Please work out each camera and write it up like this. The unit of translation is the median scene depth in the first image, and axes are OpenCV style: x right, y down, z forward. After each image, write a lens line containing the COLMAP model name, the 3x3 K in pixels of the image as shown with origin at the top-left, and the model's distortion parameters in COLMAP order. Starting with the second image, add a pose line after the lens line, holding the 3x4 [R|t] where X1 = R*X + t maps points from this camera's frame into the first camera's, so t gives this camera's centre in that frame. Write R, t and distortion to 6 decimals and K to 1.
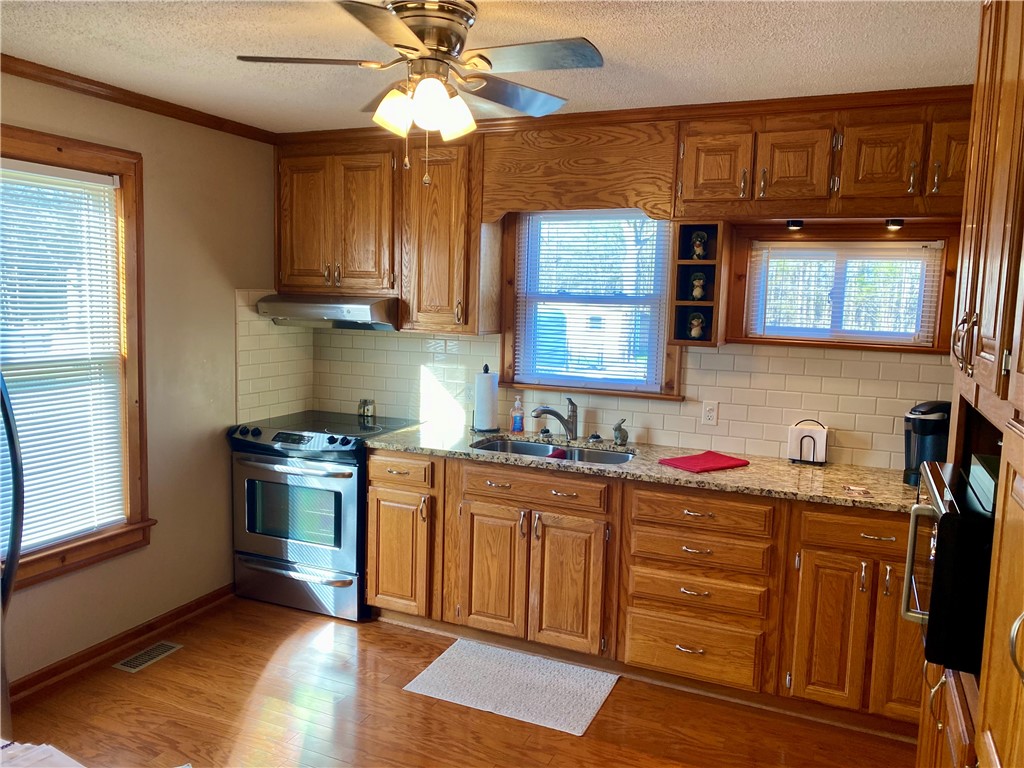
lens RADIAL K [[786.6, 0, 508.0], [0, 786.6, 379.1], [0, 0, 1]] dist [0.006657, -0.002406]
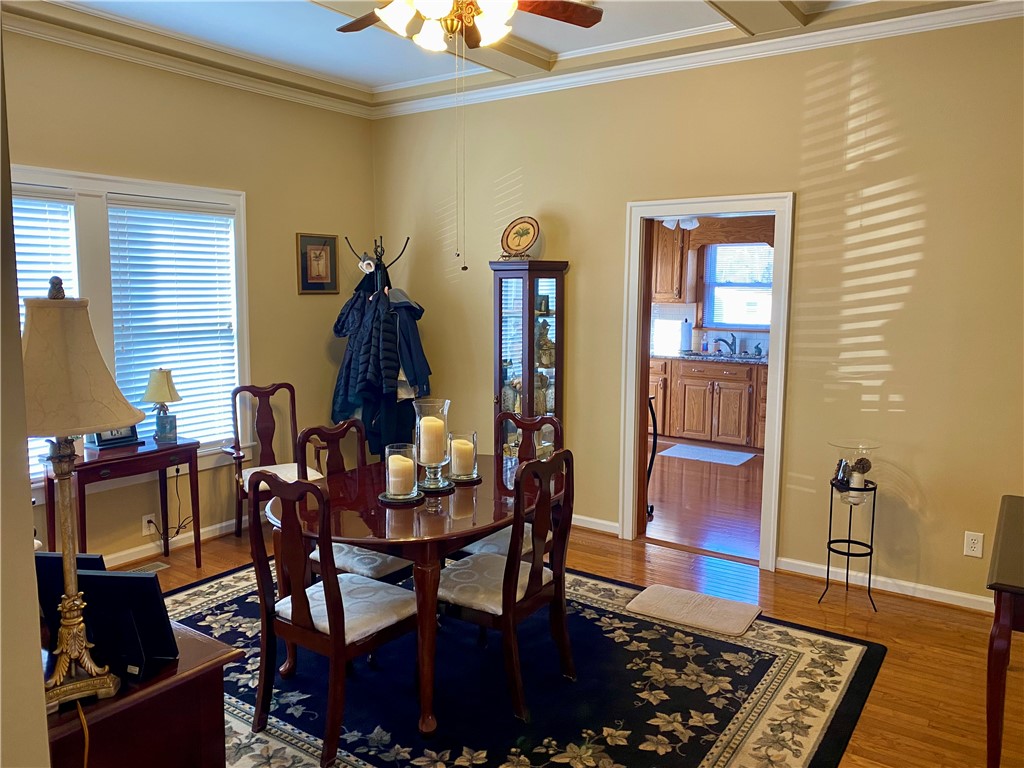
lens RADIAL K [[773.8, 0, 506.4], [0, 773.8, 370.8], [0, 0, 1]] dist [0.078603, -0.133093]
pose [[0.981149, 0.001542, -0.193246, -0.112659], [-0.001407, 0.999999, 0.000836, 0.128699], [0.193247, -0.000548, 0.981150, -1.176185]]
